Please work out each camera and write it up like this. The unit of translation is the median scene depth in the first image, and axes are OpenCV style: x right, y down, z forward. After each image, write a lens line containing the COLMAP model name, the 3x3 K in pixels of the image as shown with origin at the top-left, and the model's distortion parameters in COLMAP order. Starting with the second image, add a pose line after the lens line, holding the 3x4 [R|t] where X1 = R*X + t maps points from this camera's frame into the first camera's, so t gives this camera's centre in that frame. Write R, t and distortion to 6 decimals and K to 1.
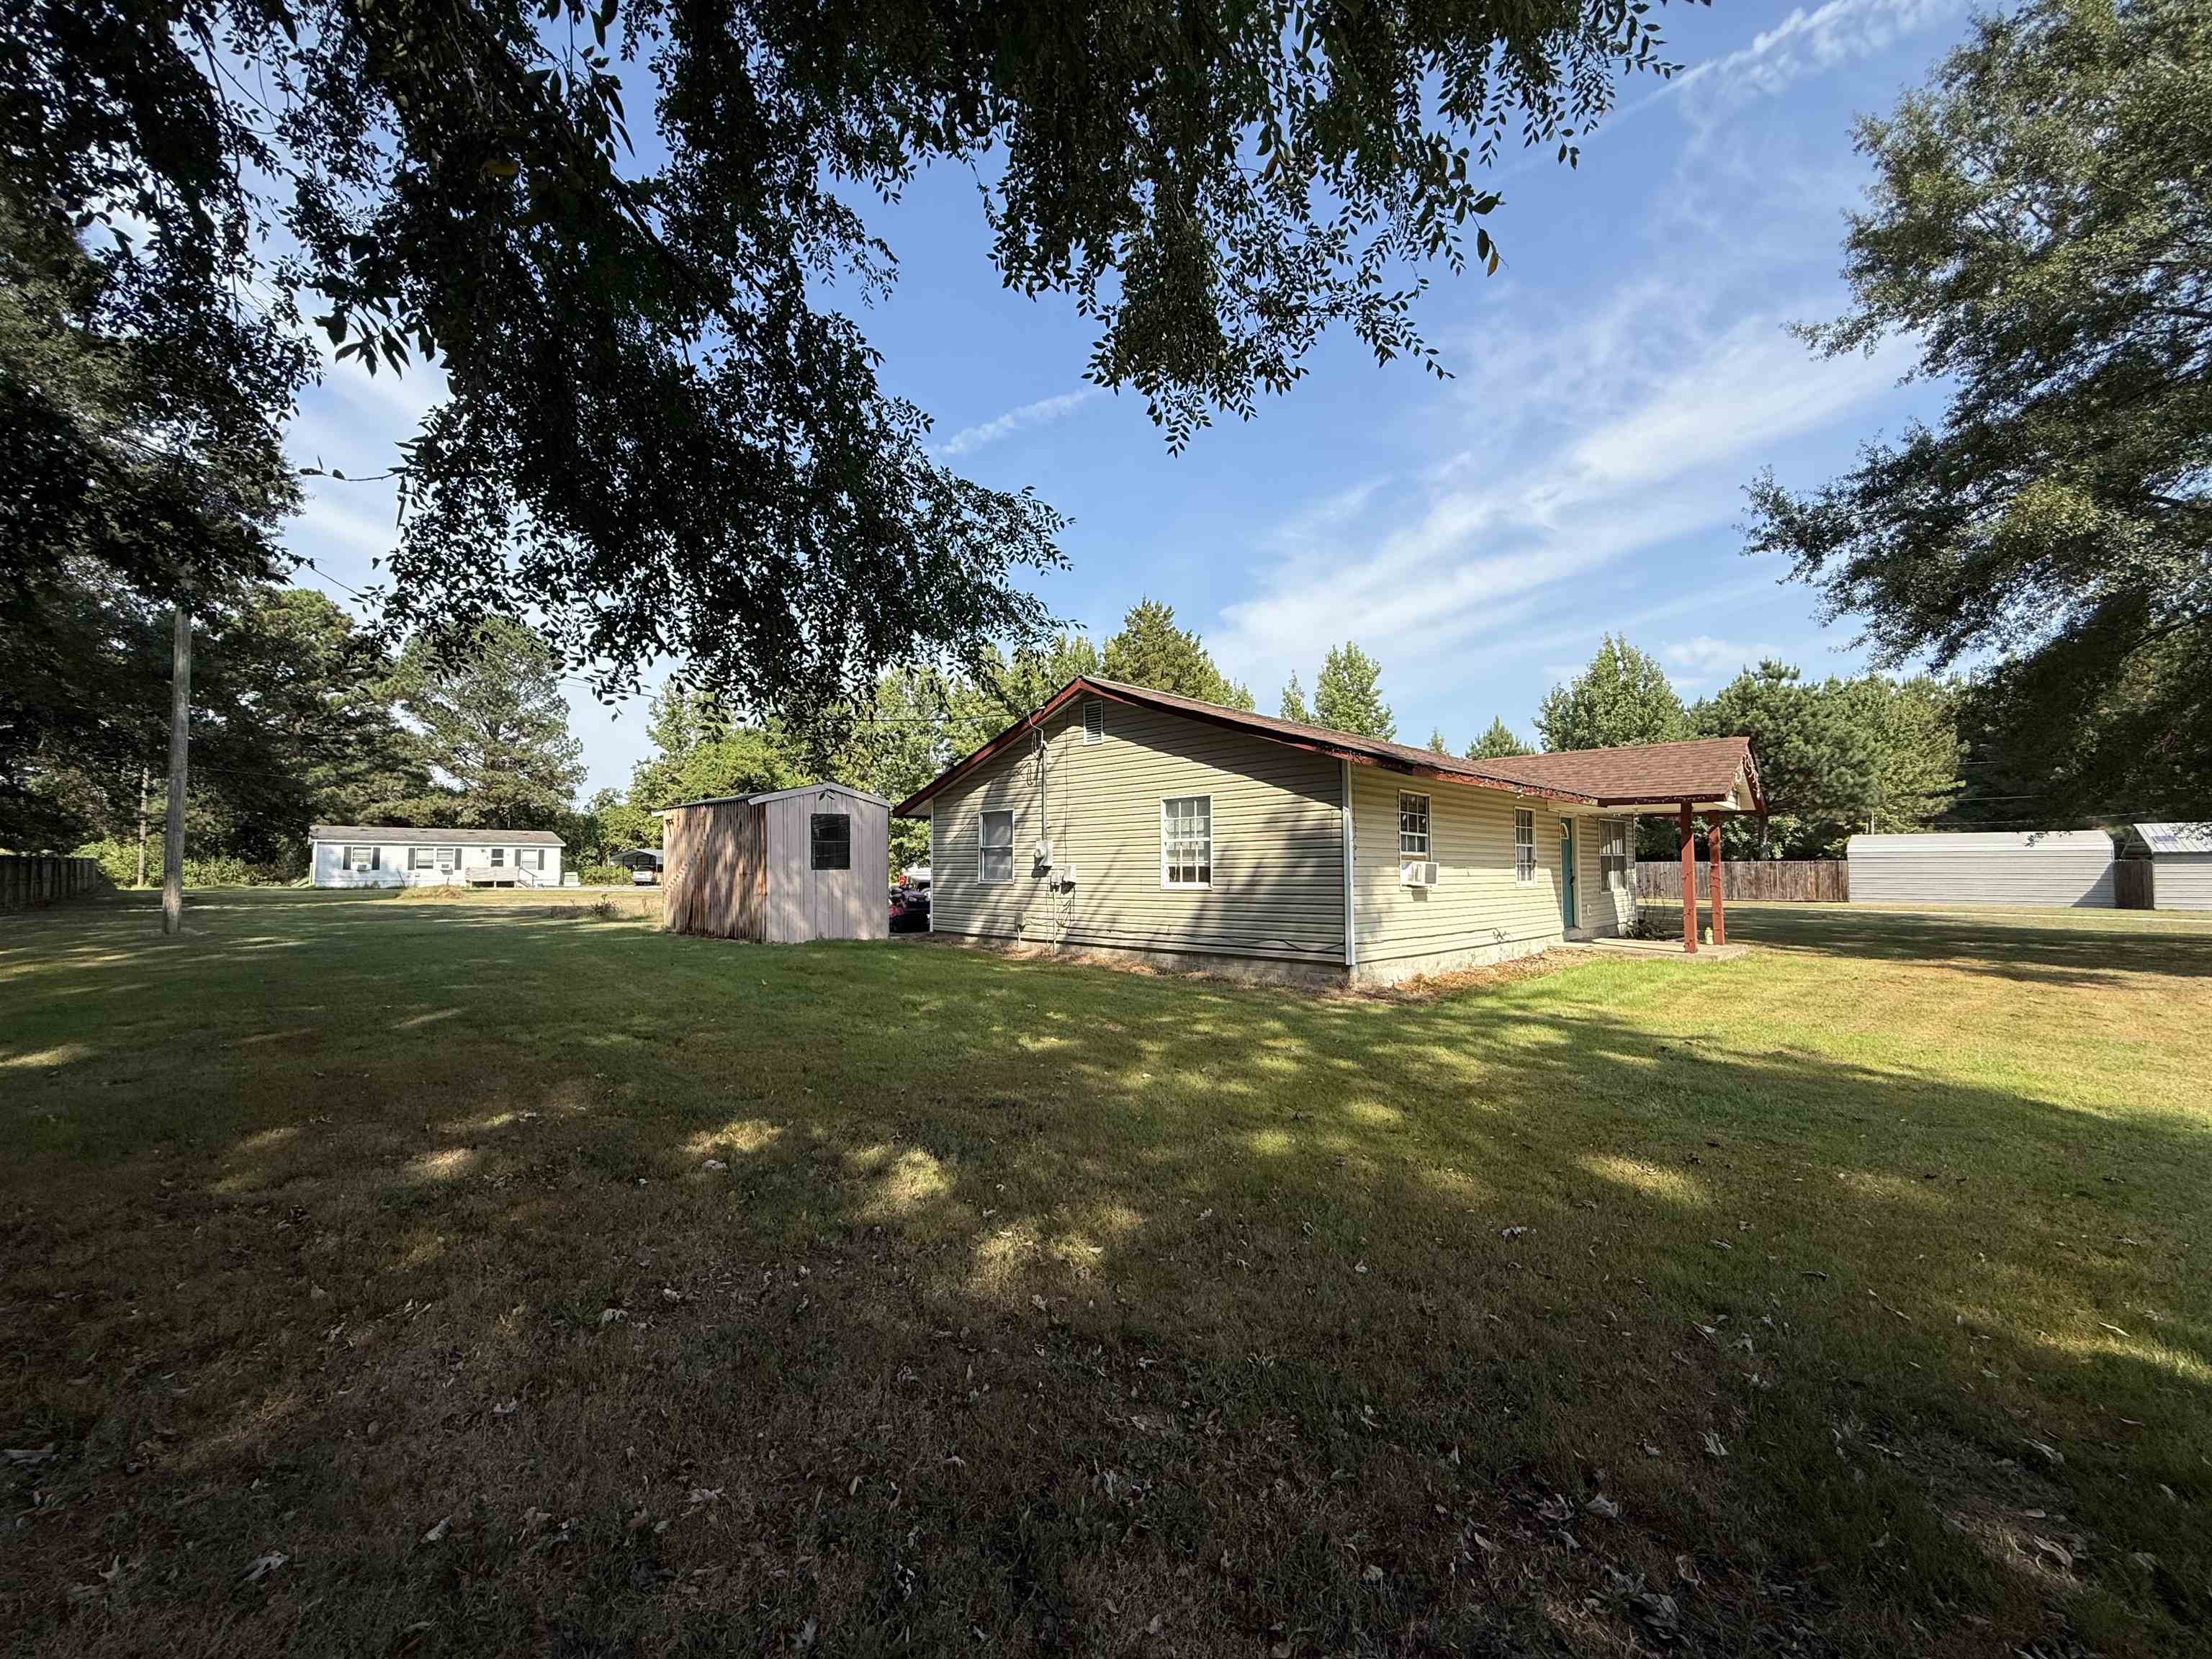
lens RADIAL K [[876.3, 0, 1106.8], [0, 876.3, 841.7], [0, 0, 1]] dist [0.000358, -0.001776]
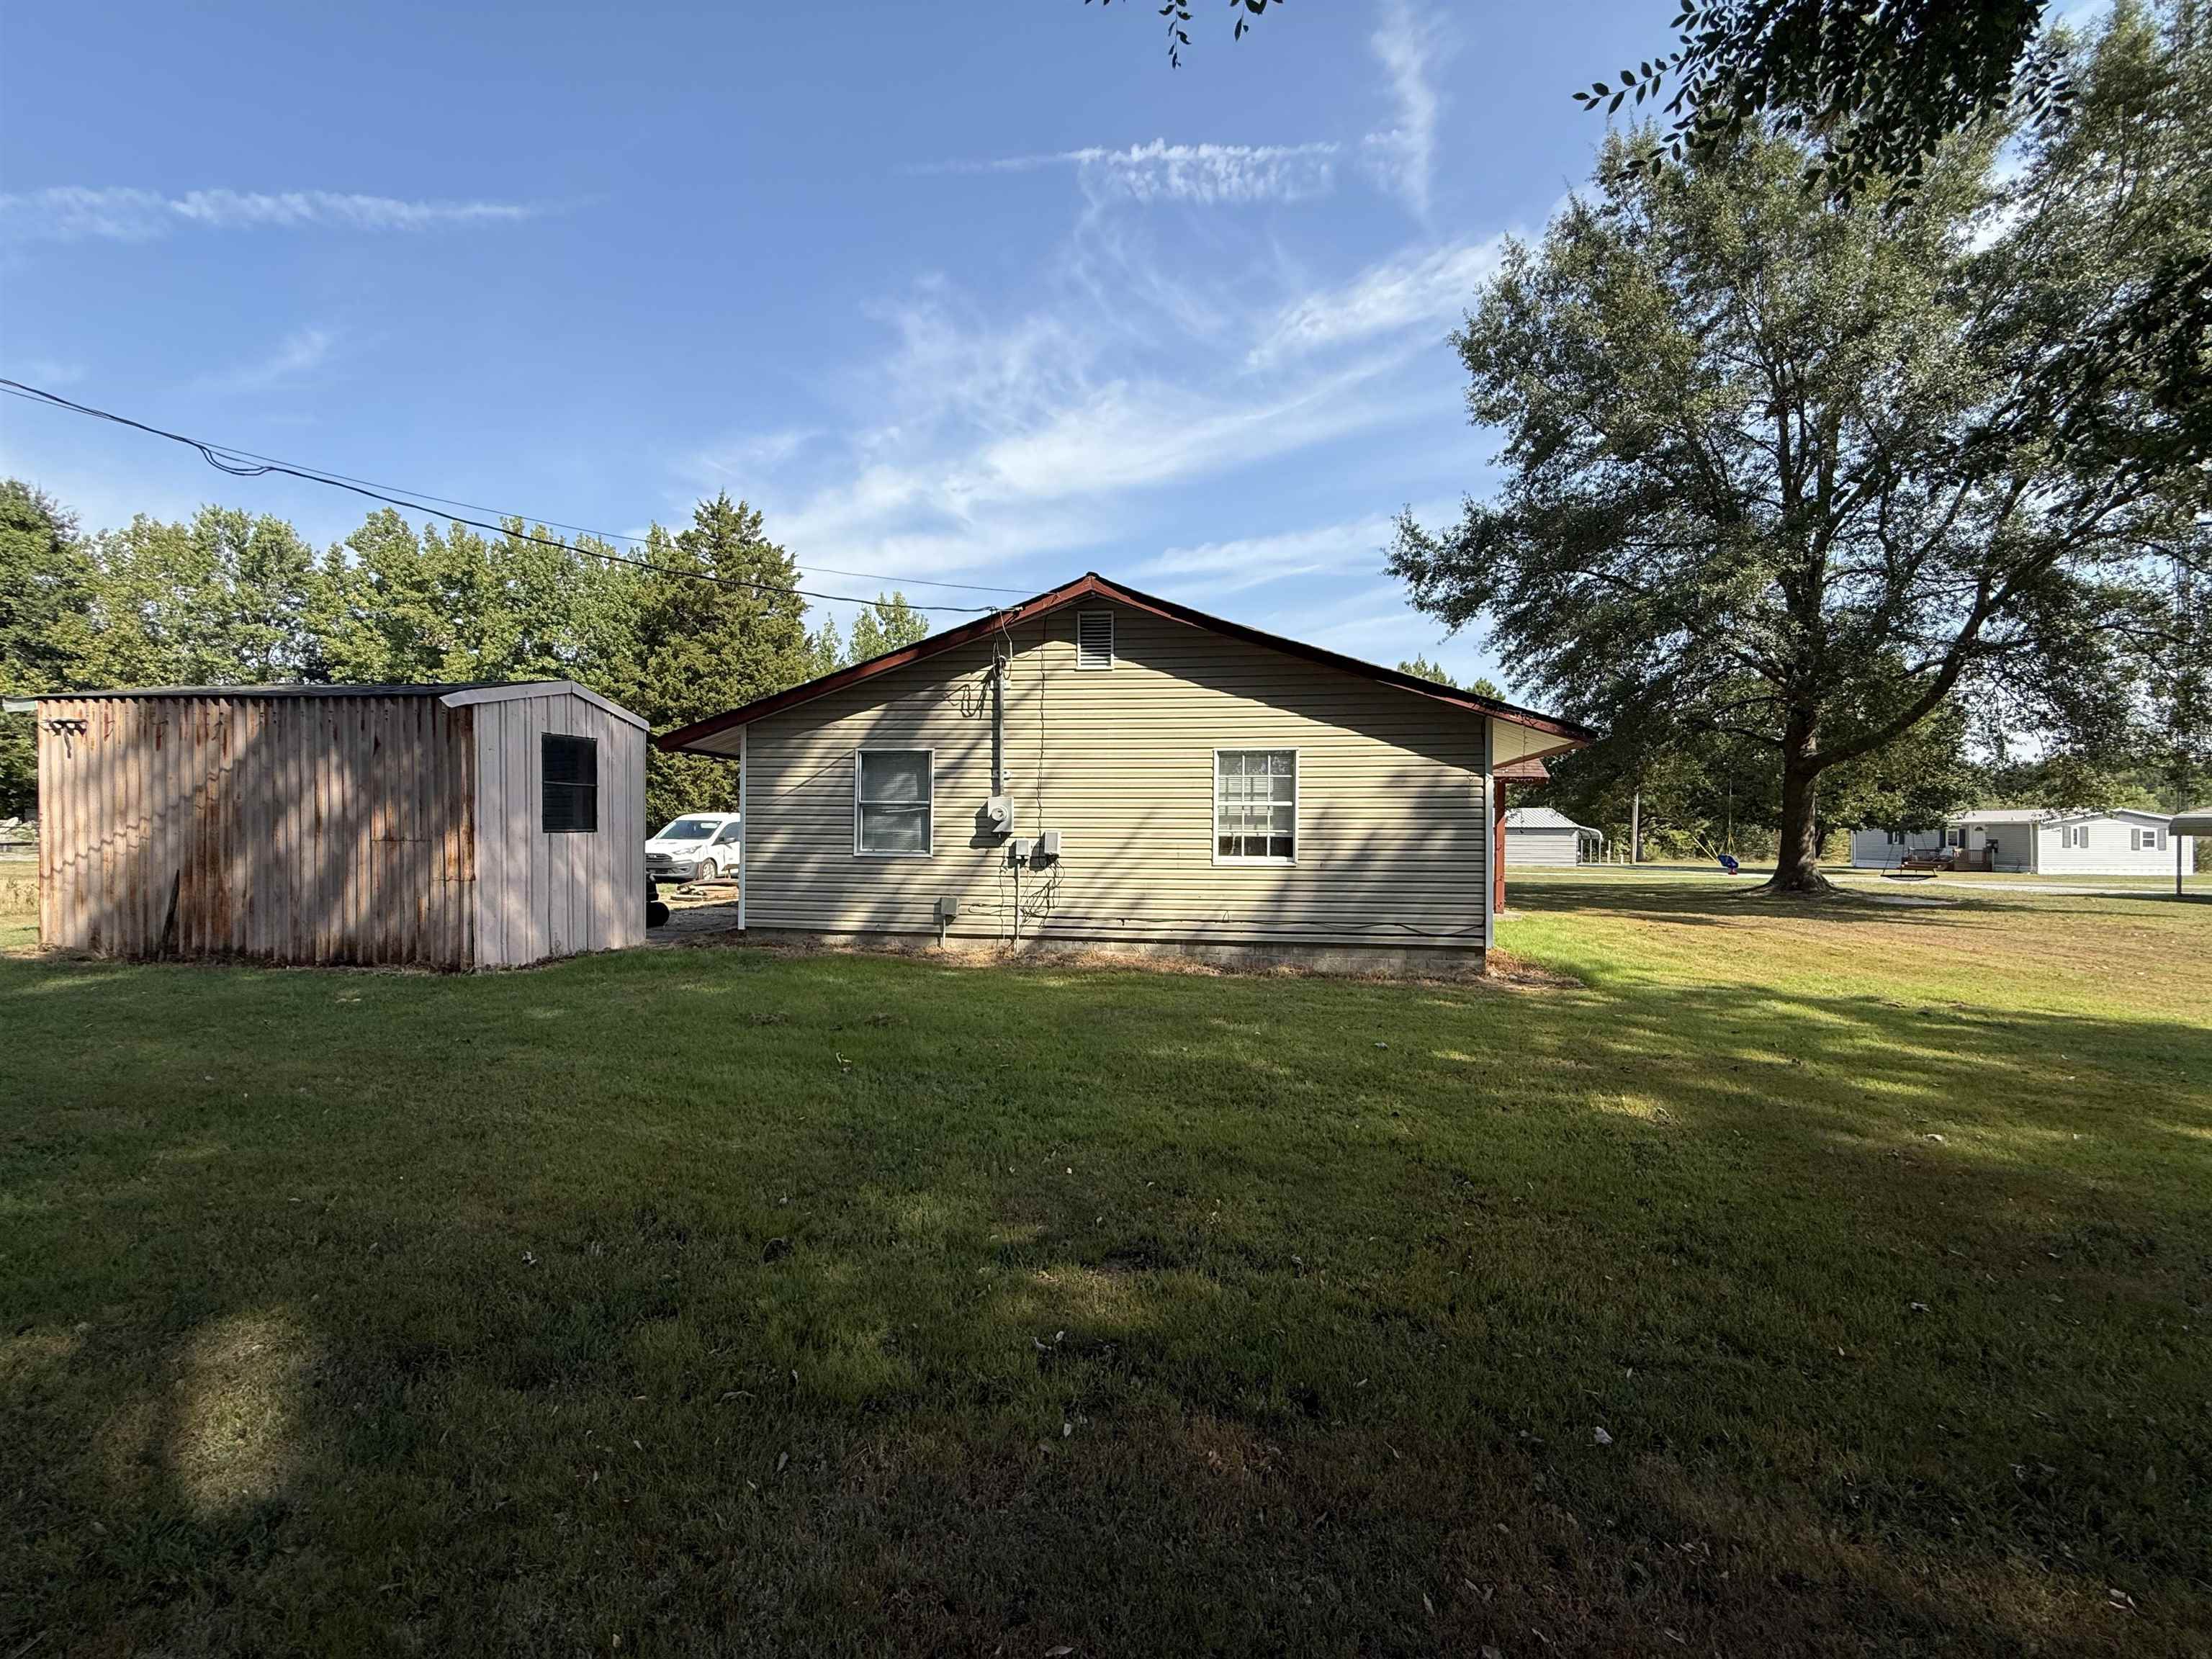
lens RADIAL K [[876.3, 0, 1106.8], [0, 876.3, 841.7], [0, 0, 1]] dist [0.000358, -0.001776]
pose [[0.804924, 0.003830, 0.593365, -0.412981], [-0.030317, 0.998939, 0.034678, 0.007543], [-0.592603, -0.045902, 0.804186, 0.362091]]
